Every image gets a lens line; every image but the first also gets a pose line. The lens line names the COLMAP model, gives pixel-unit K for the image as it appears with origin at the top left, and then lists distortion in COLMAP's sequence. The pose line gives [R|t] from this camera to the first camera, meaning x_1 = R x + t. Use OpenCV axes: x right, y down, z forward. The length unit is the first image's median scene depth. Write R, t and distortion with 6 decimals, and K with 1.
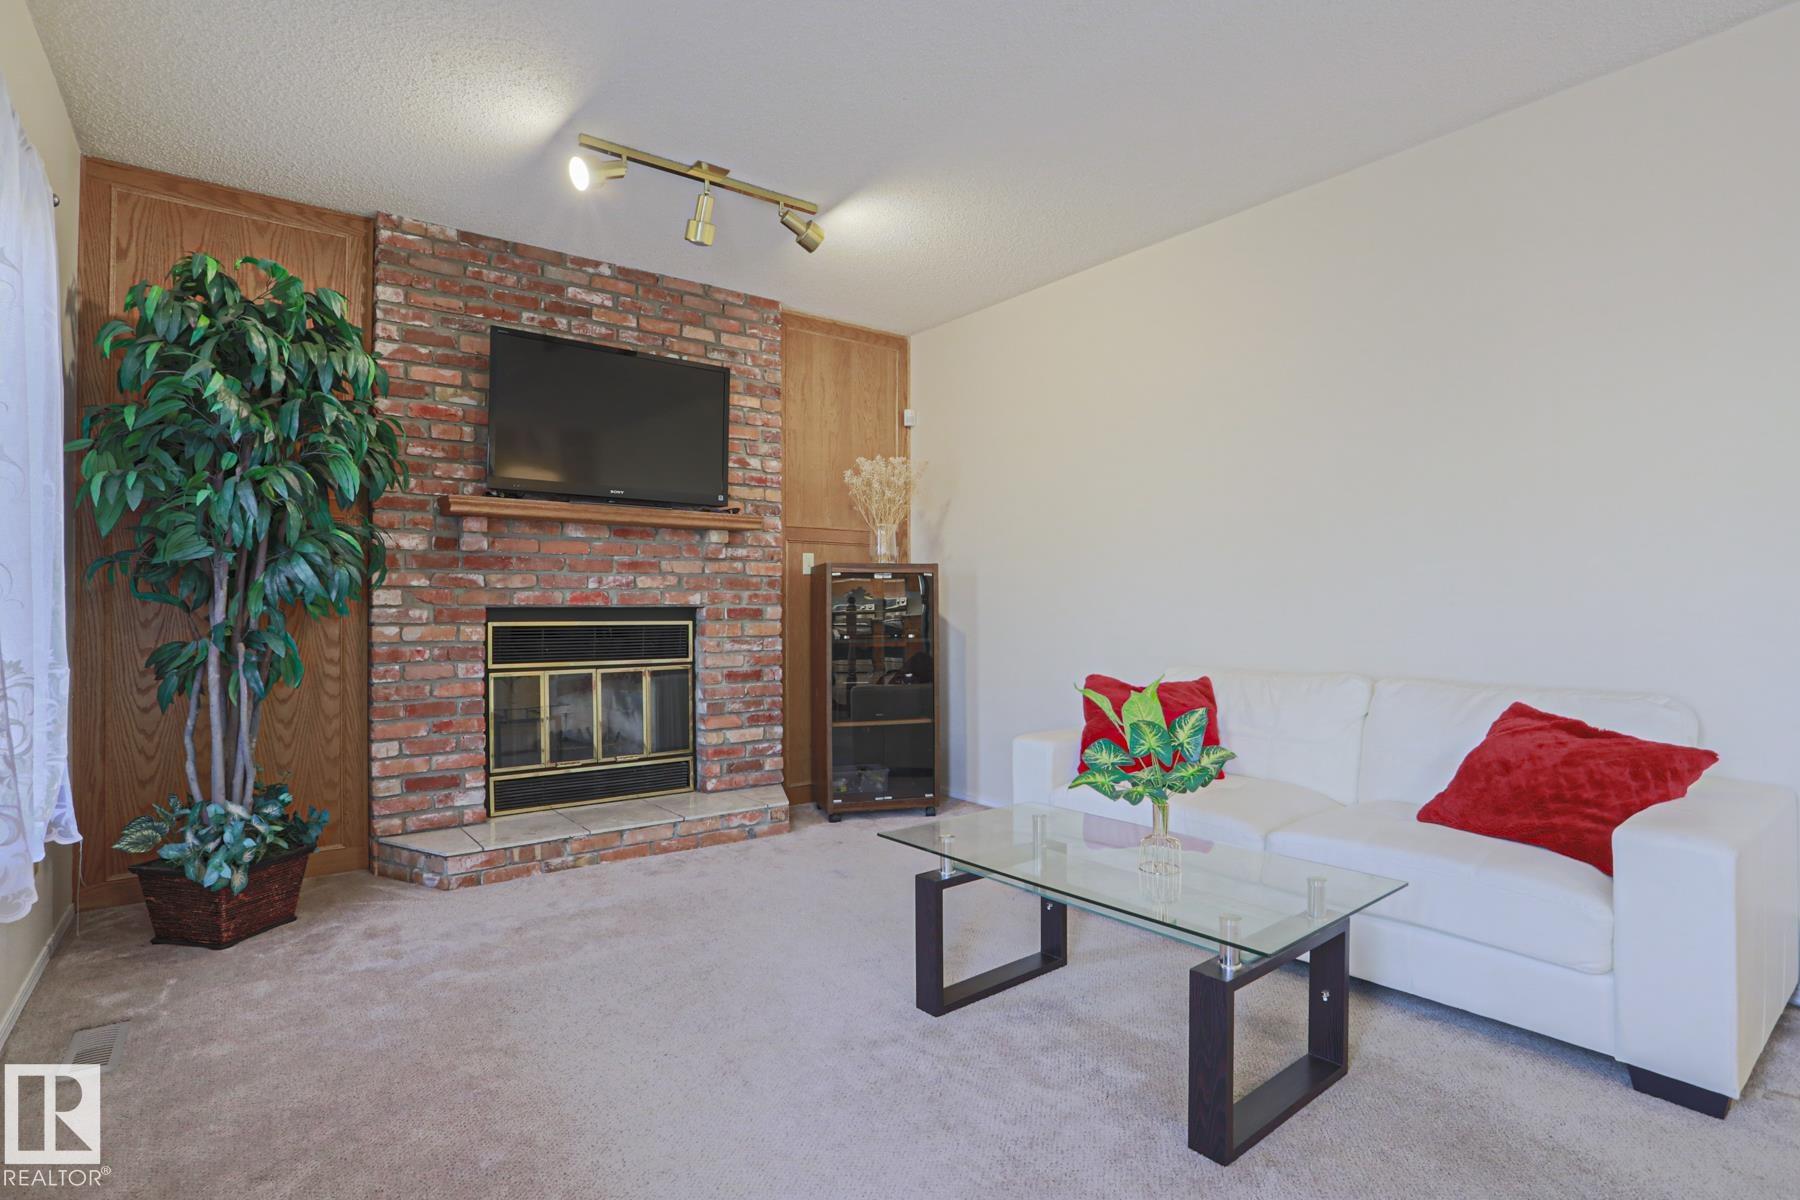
lens RADIAL K [[886.6, 0, 890.6], [0, 886.6, 598.2], [0, 0, 1]] dist [-0.059944, 0.016575]
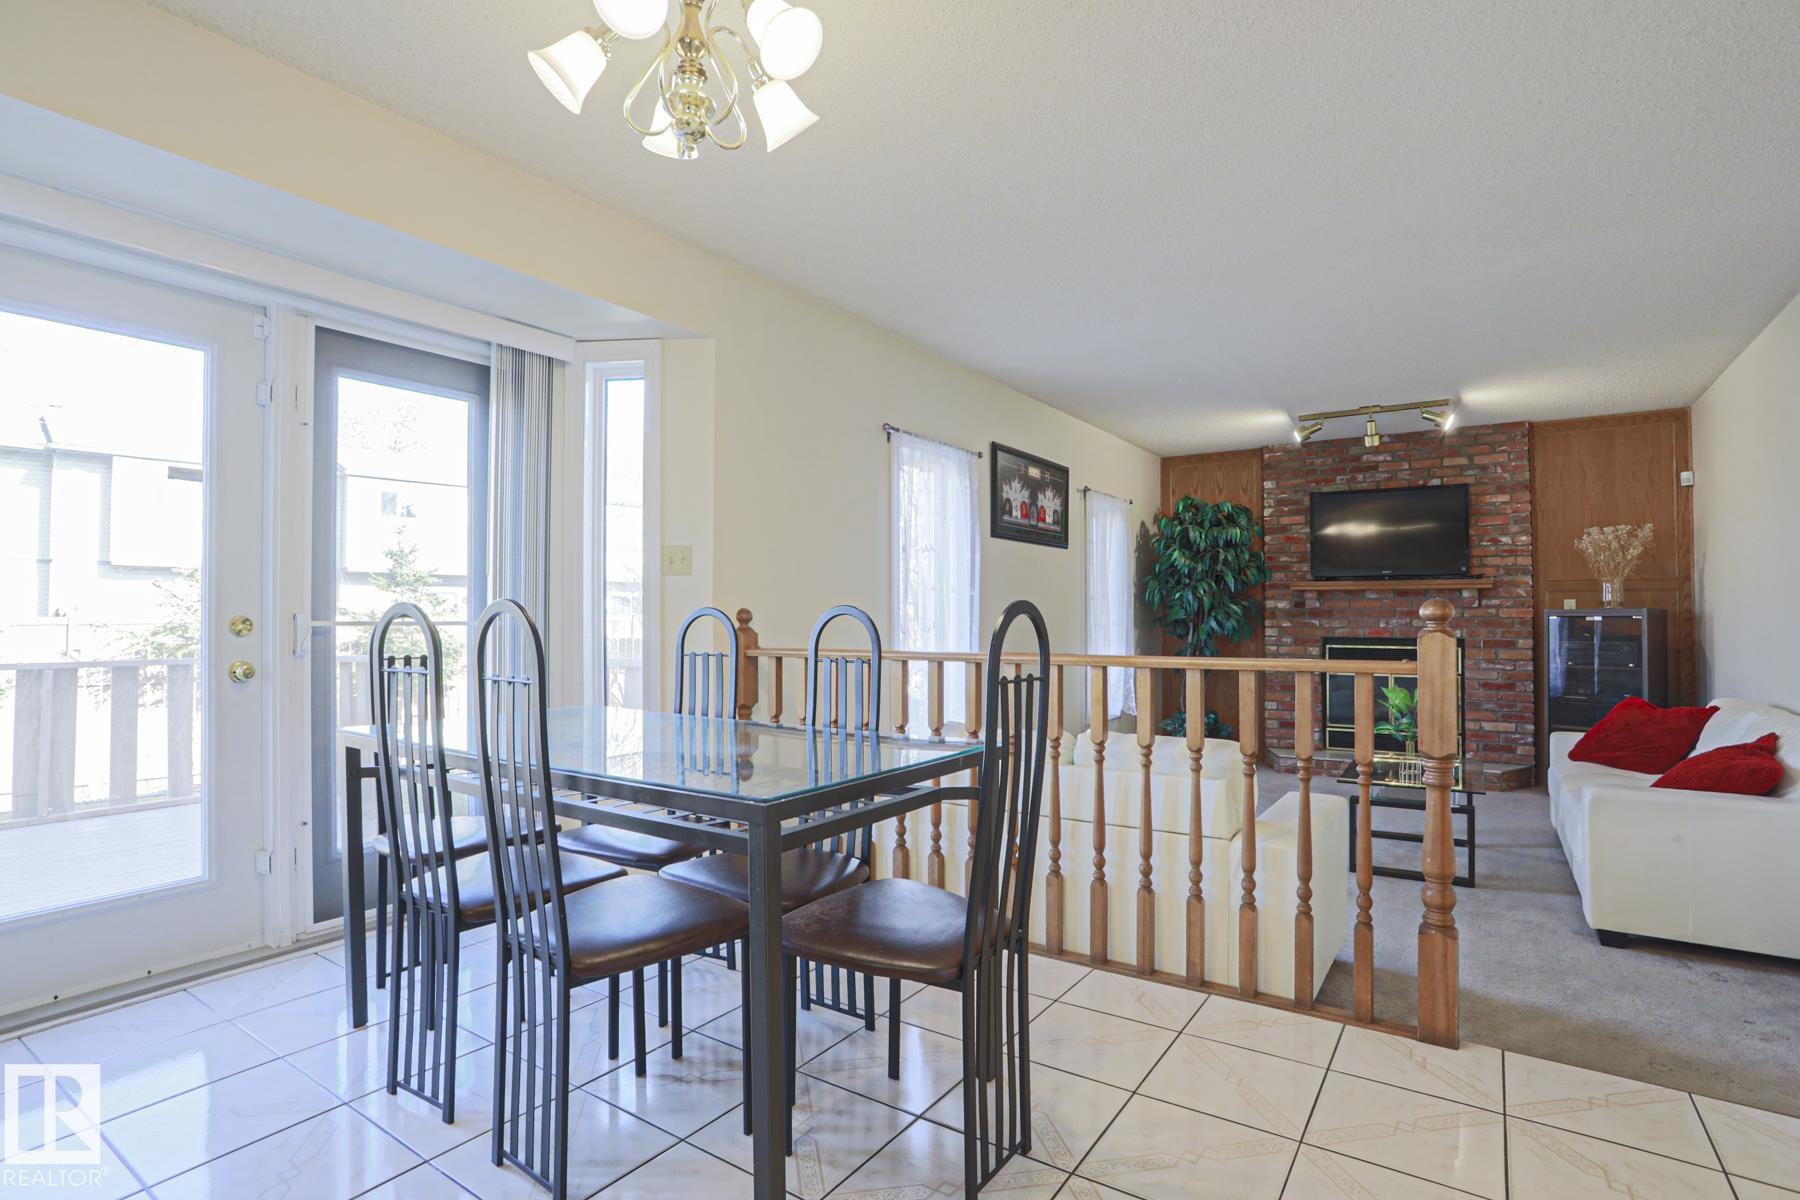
lens RADIAL K [[886.6, 0, 890.6], [0, 886.6, 598.2], [0, 0, 1]] dist [-0.059944, 0.016575]
pose [[0.307089, -0.012343, -0.951601, 0.961455], [0.013012, 0.999877, -0.008770, -0.063453], [0.951592, -0.009689, 0.307212, -0.428464]]
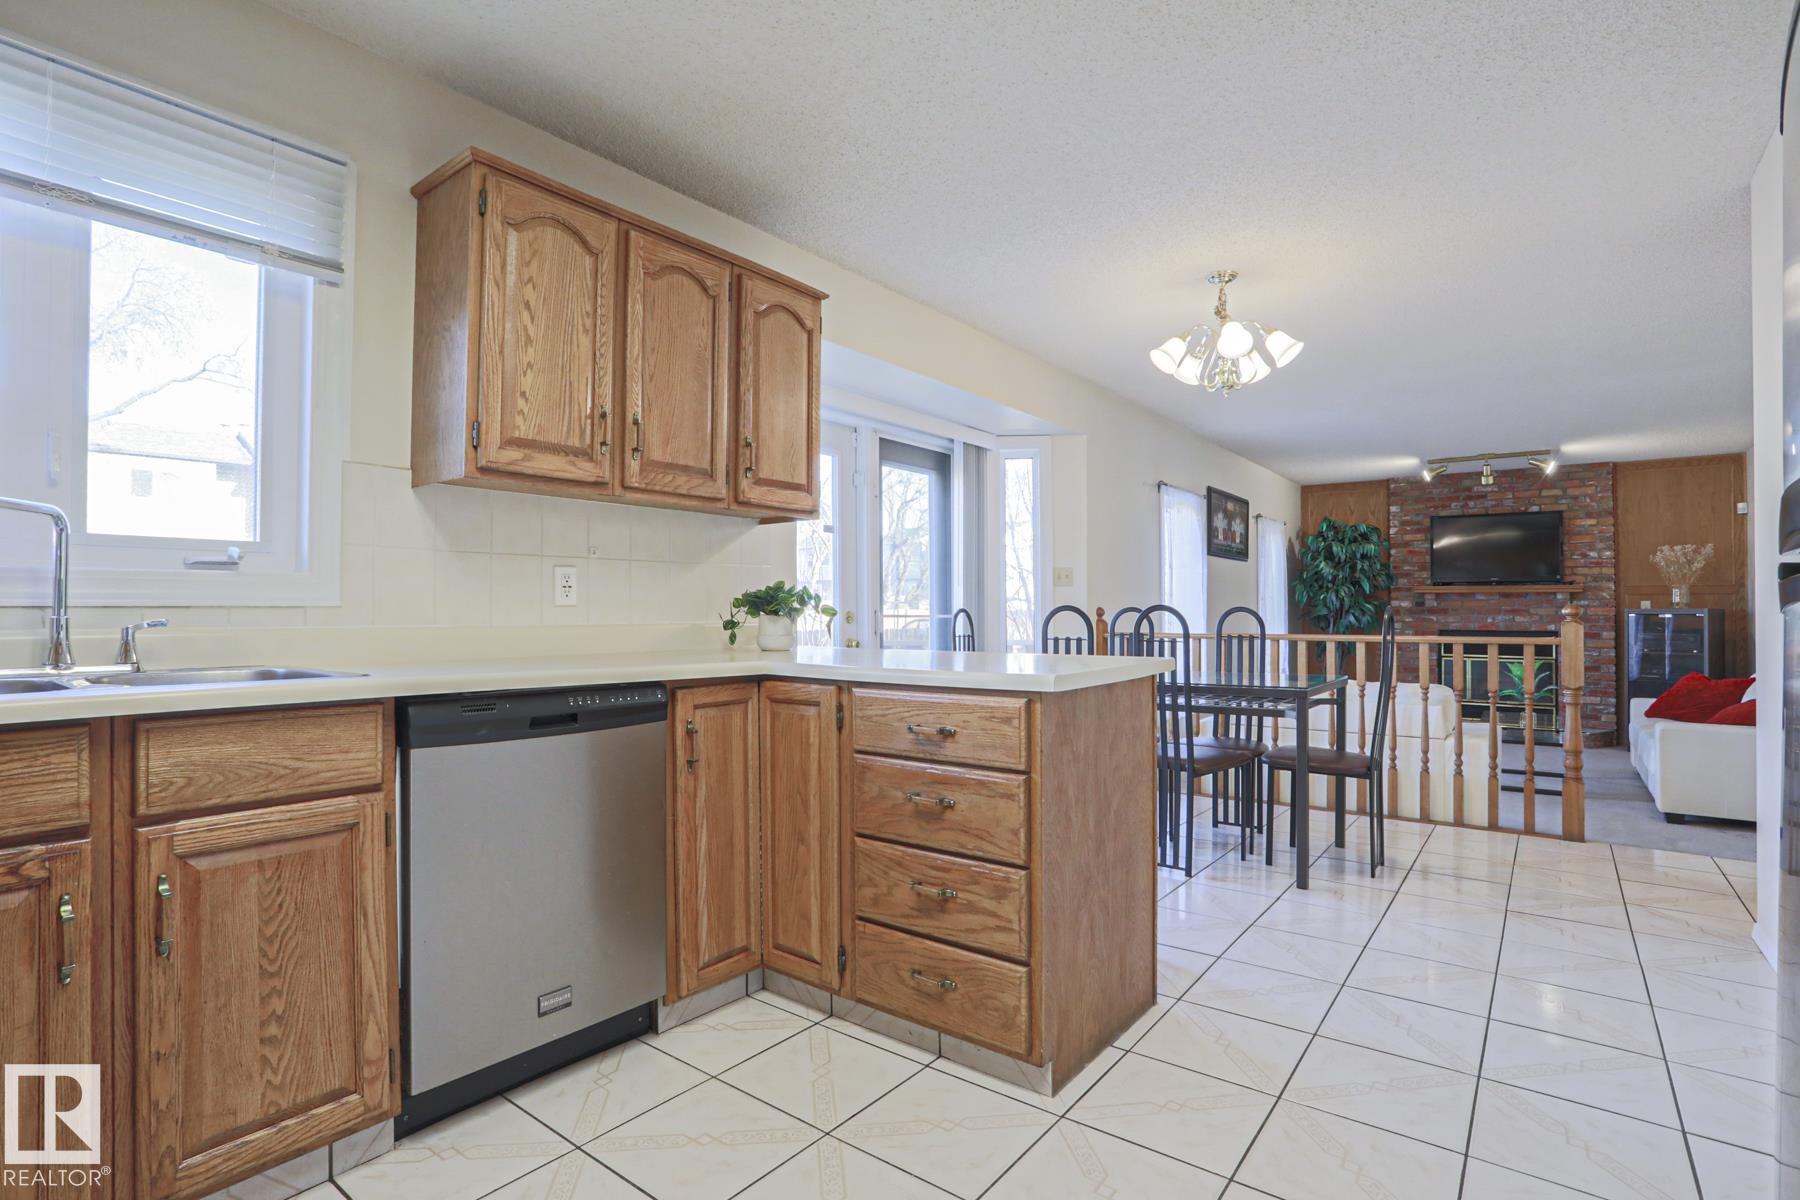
lens RADIAL K [[880.6, 0, 871.9], [0, 880.6, 596.9], [0, 0, 1]] dist [-0.048252, 0.011958]
pose [[0.243452, -0.007853, -0.969881, 1.332311], [0.009743, 0.999937, -0.005651, -0.074504], [0.969864, -0.008074, 0.243514, -0.989651]]
